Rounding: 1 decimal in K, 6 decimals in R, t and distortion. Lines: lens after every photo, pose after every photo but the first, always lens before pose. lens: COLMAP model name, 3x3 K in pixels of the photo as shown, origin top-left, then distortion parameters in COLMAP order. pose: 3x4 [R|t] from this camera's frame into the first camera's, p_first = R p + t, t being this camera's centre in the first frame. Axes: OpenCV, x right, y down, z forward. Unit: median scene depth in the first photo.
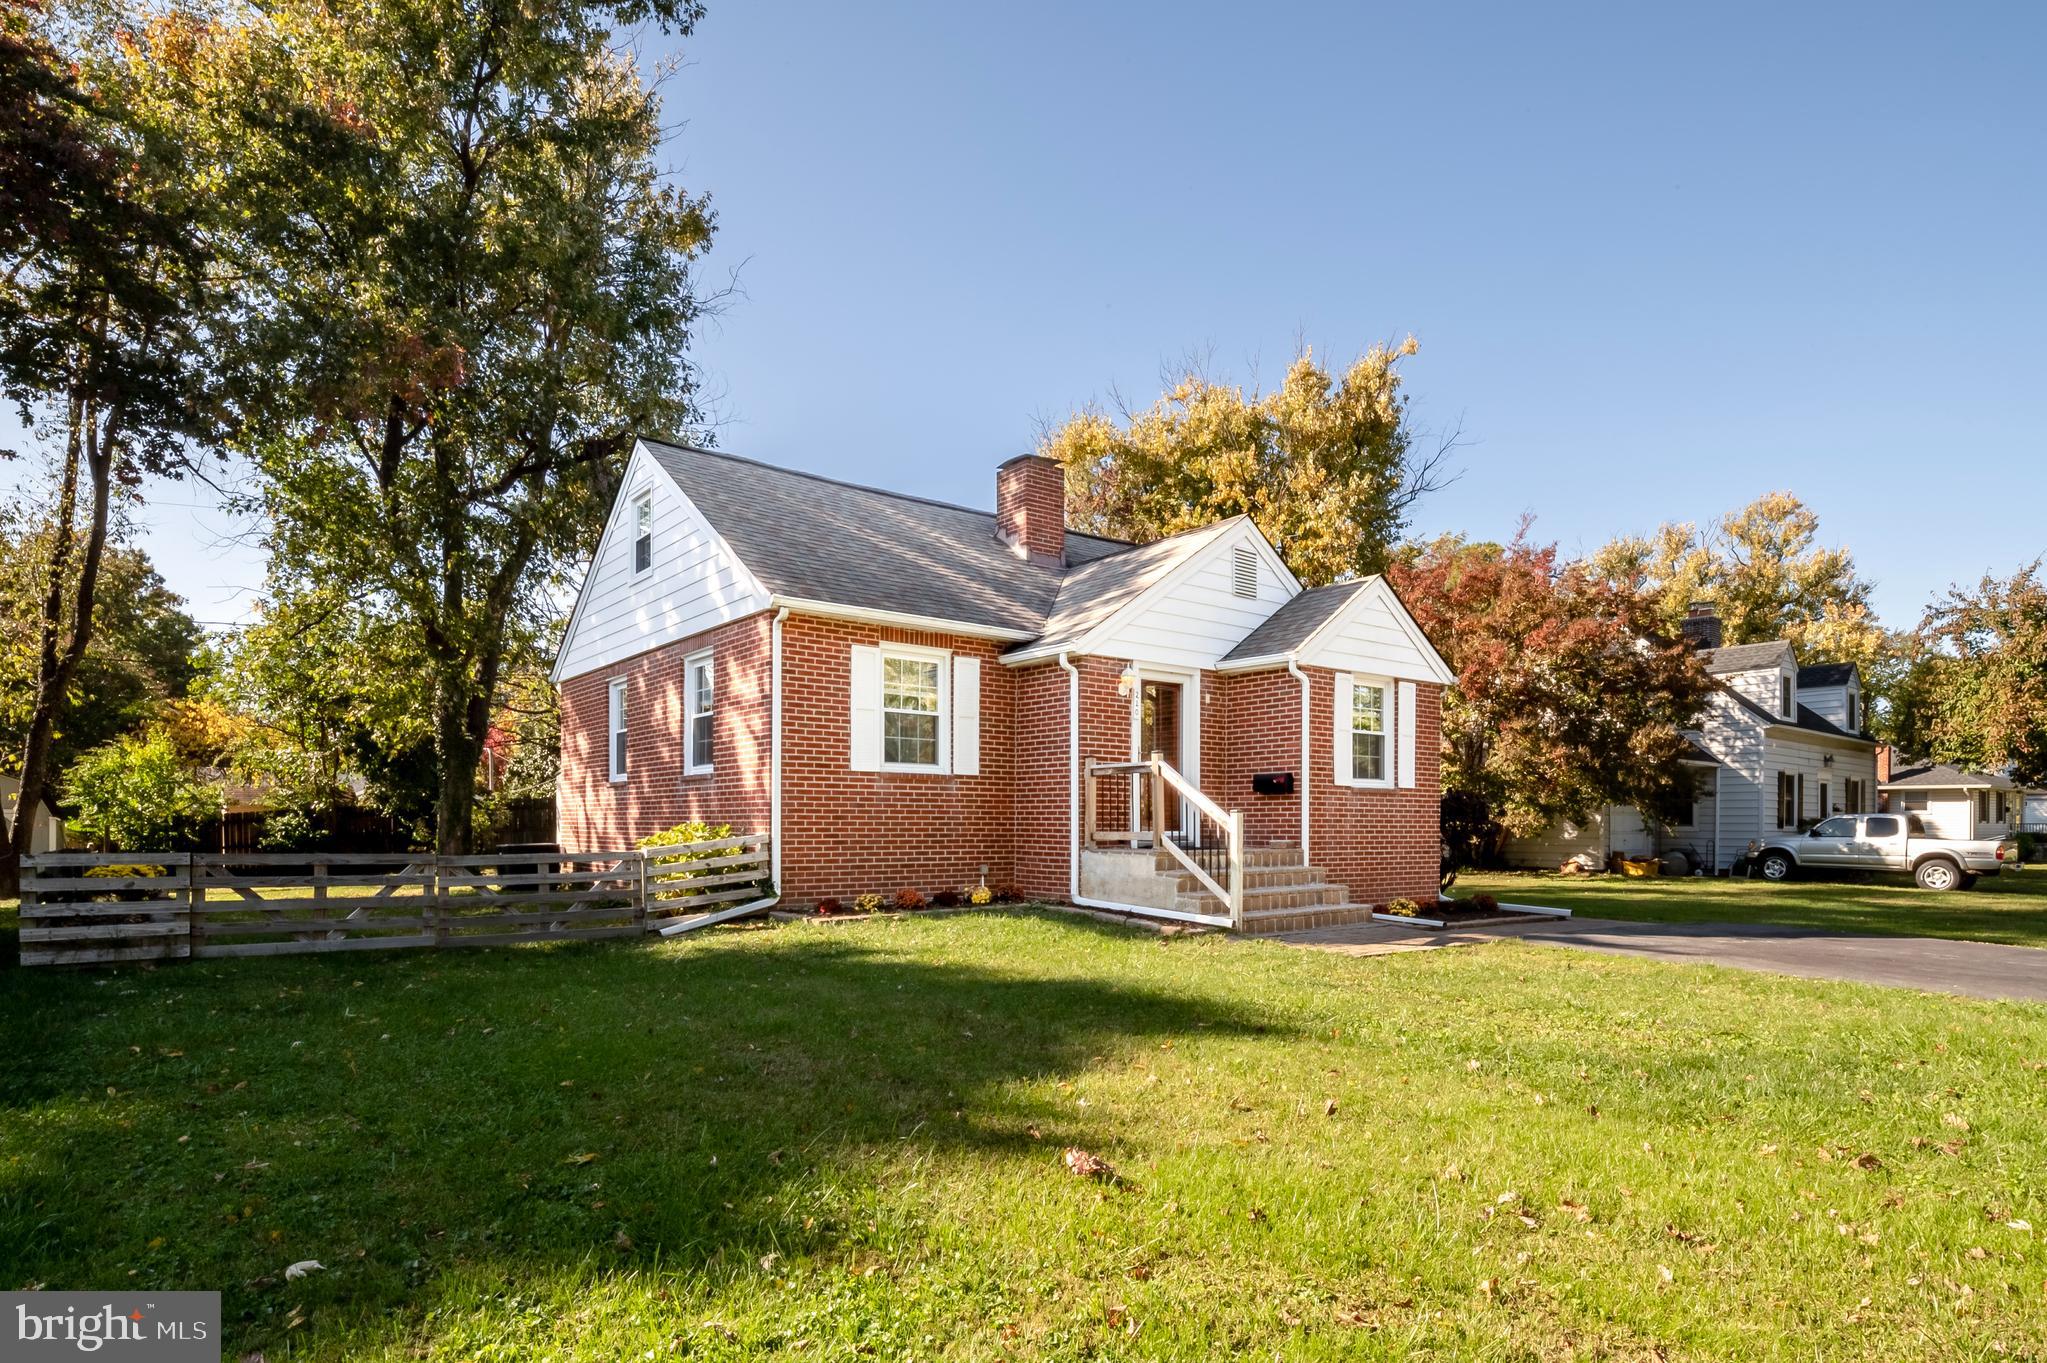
lens RADIAL K [[1122.8, 0, 1025.6], [0, 1122.8, 818.9], [0, 0, 1]] dist [-0.011465, -0.000542]
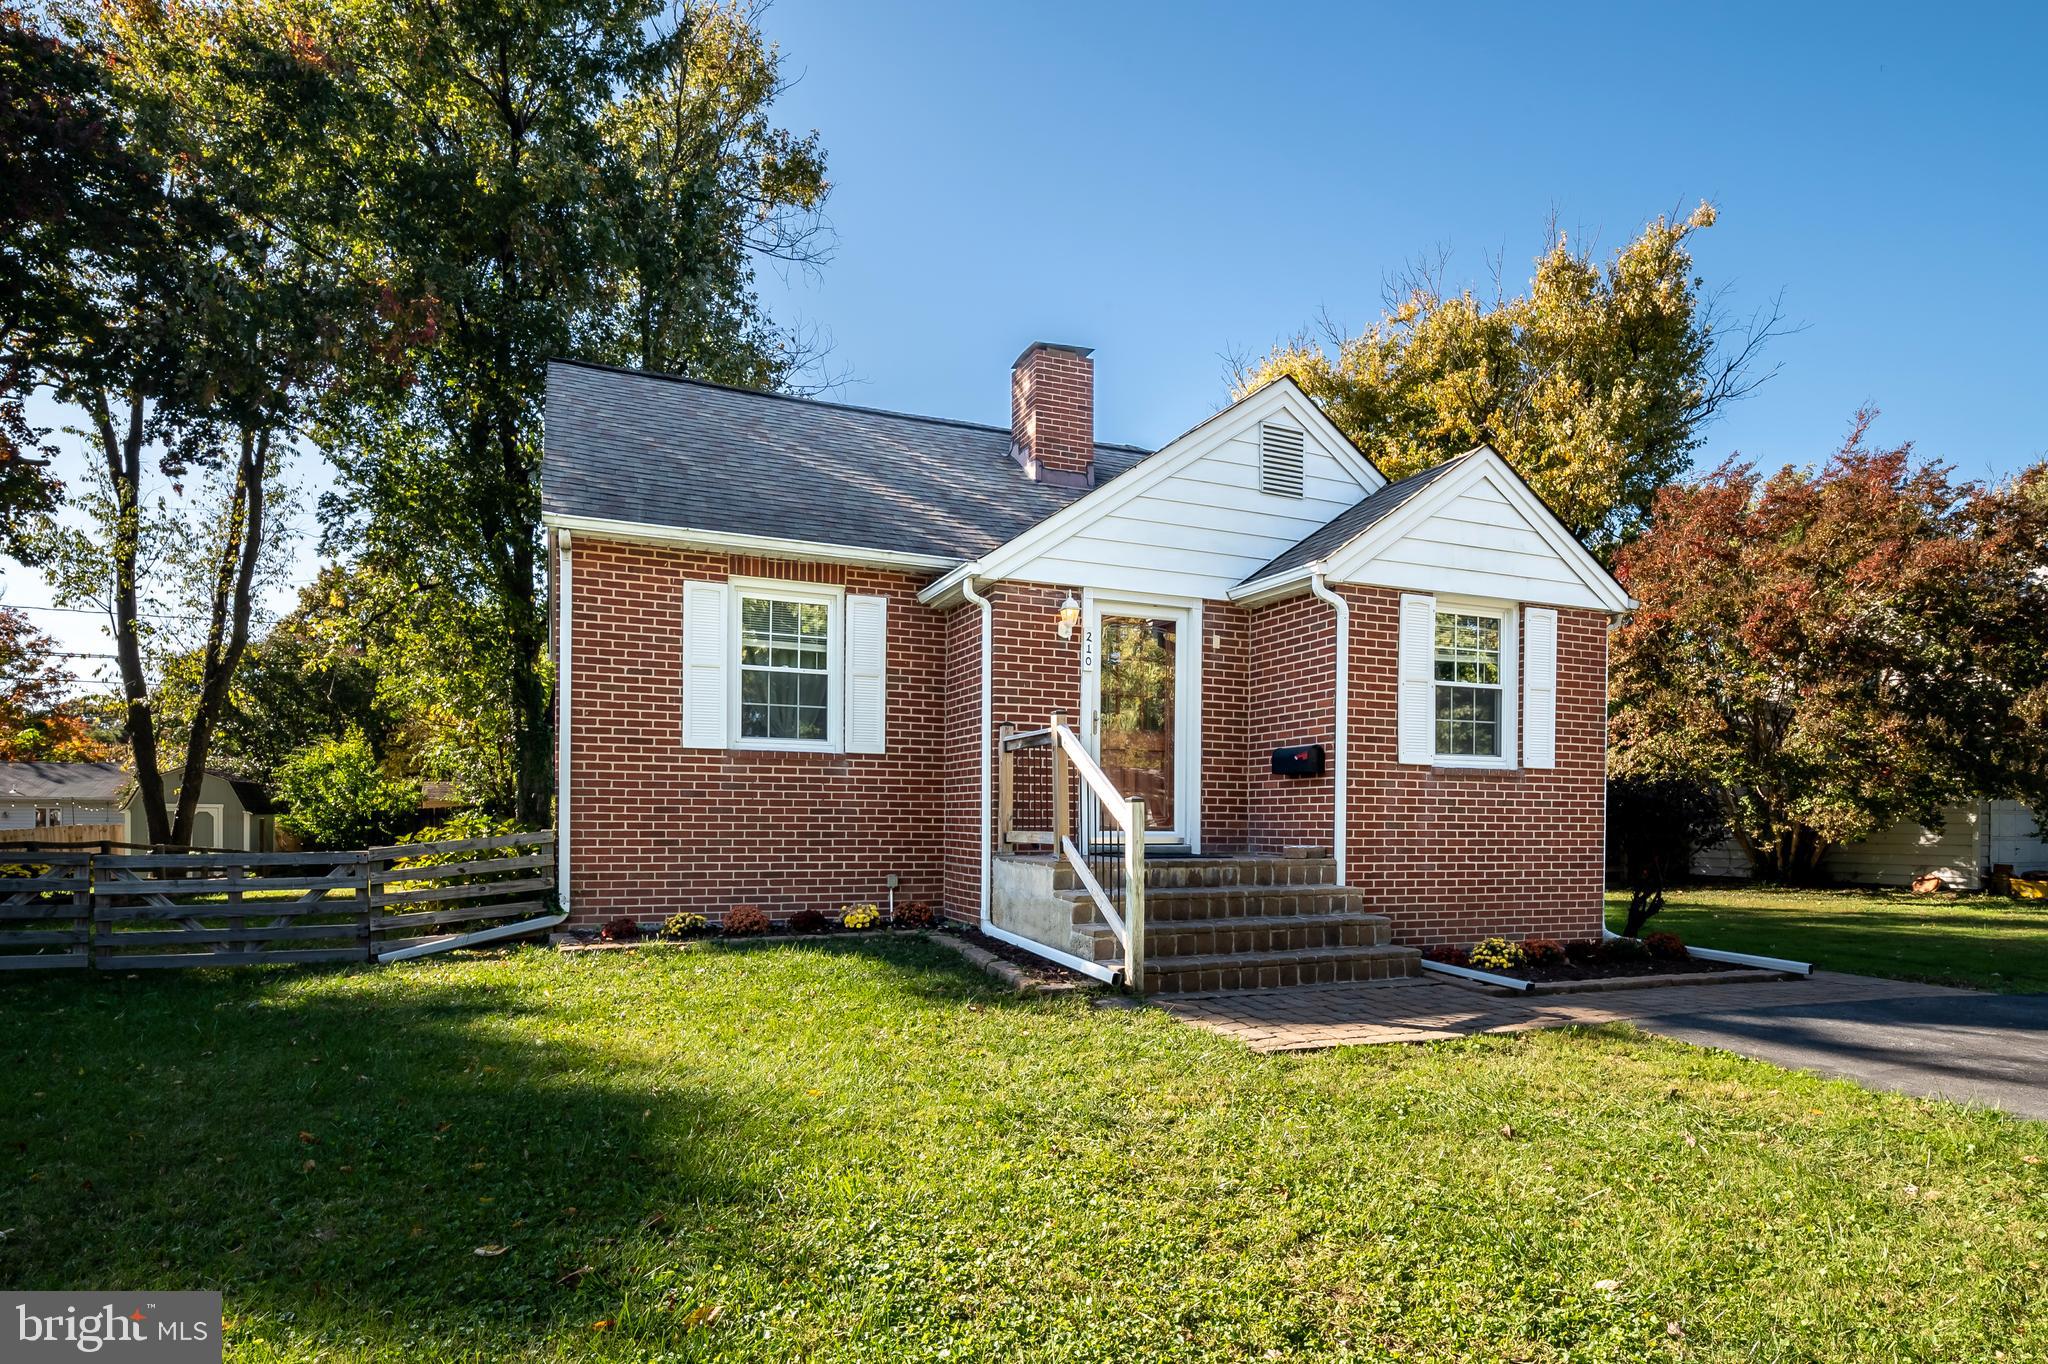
lens RADIAL K [[1123.3, 0, 1026.1], [0, 1123.3, 819.4], [0, 0, 1]] dist [-0.011465, -0.000542]
pose [[0.963712, 0.003981, -0.266914, 0.198232], [-0.003705, 0.999992, 0.001537, 0.002409], [0.266918, -0.000492, 0.963719, 0.248497]]
